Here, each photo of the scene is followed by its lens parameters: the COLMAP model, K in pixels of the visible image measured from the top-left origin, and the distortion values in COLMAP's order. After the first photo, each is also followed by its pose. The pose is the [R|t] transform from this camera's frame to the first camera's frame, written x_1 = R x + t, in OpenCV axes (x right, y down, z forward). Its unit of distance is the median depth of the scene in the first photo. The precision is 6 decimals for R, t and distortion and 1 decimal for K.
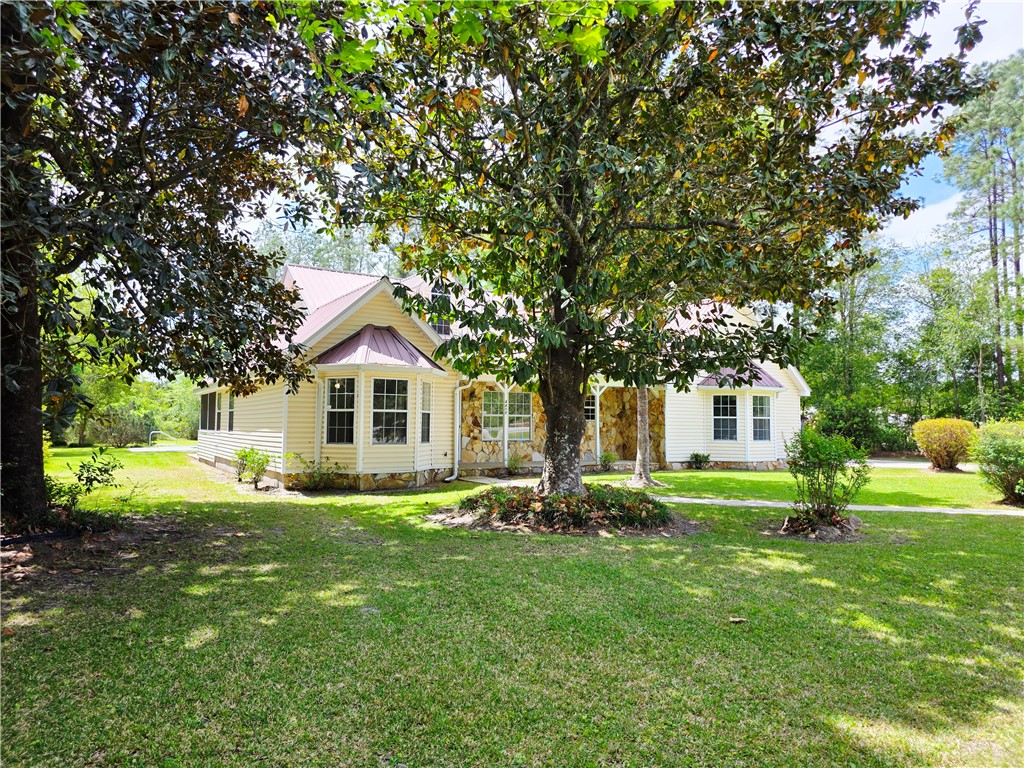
lens RADIAL K [[690.3, 0, 514.6], [0, 690.3, 390.6], [0, 0, 1]] dist [0.083883, -0.001518]
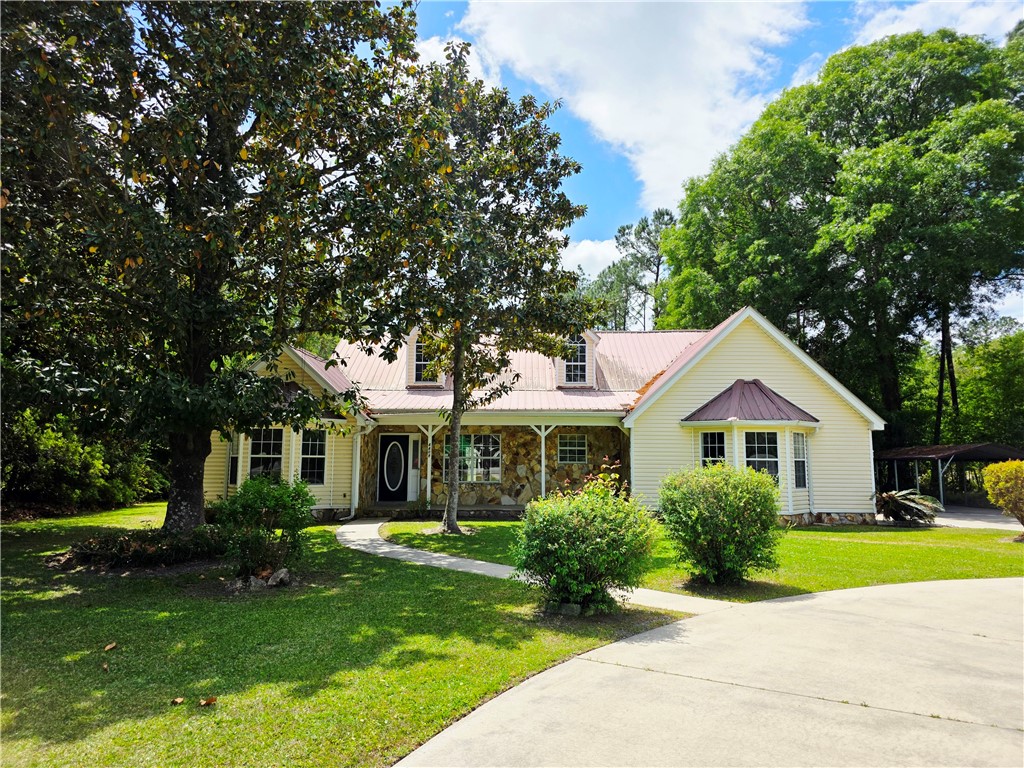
lens RADIAL K [[690.3, 0, 514.6], [0, 690.3, 390.6], [0, 0, 1]] dist [0.083883, -0.001518]
pose [[0.848479, -0.057413, -0.526105, 0.578213], [0.026366, 0.997449, -0.066328, 0.006475], [0.528572, 0.042407, 0.847829, 0.172888]]
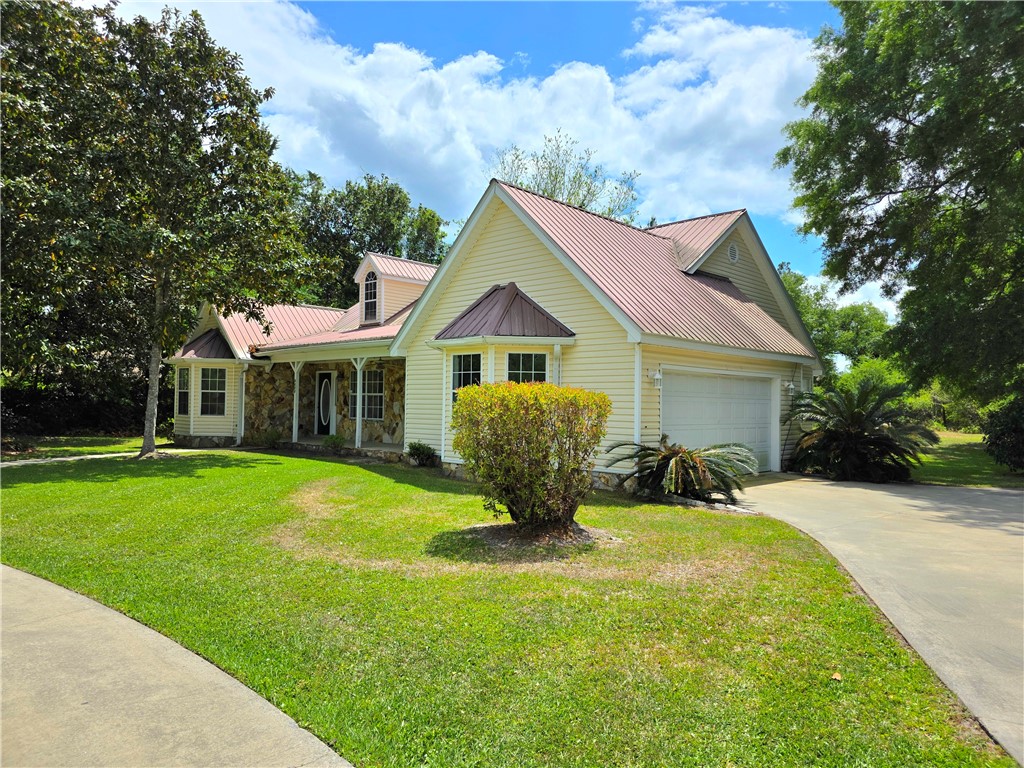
lens RADIAL K [[696.8, 0, 512.0], [0, 696.8, 384.0], [0, 0, 1]] dist [0.097854, 0.000403]
pose [[0.246813, -0.032270, -0.968526, 1.008952], [0.029179, 0.999240, -0.025857, 0.053180], [0.968624, -0.021878, 0.247567, 0.953352]]
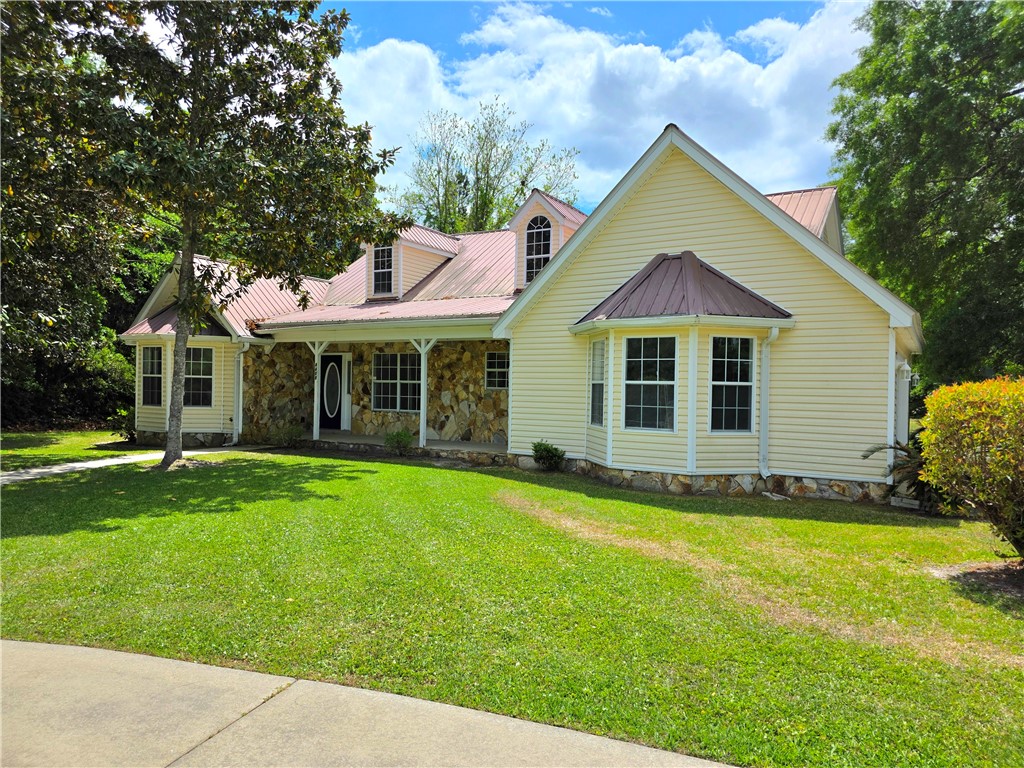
lens RADIAL K [[690.3, 0, 514.6], [0, 690.3, 390.6], [0, 0, 1]] dist [0.083883, -0.001518]
pose [[0.457268, 0.001675, -0.889327, 0.796195], [0.024870, 0.999583, 0.014670, 0.037956], [0.888981, -0.028826, 0.457036, 0.741781]]
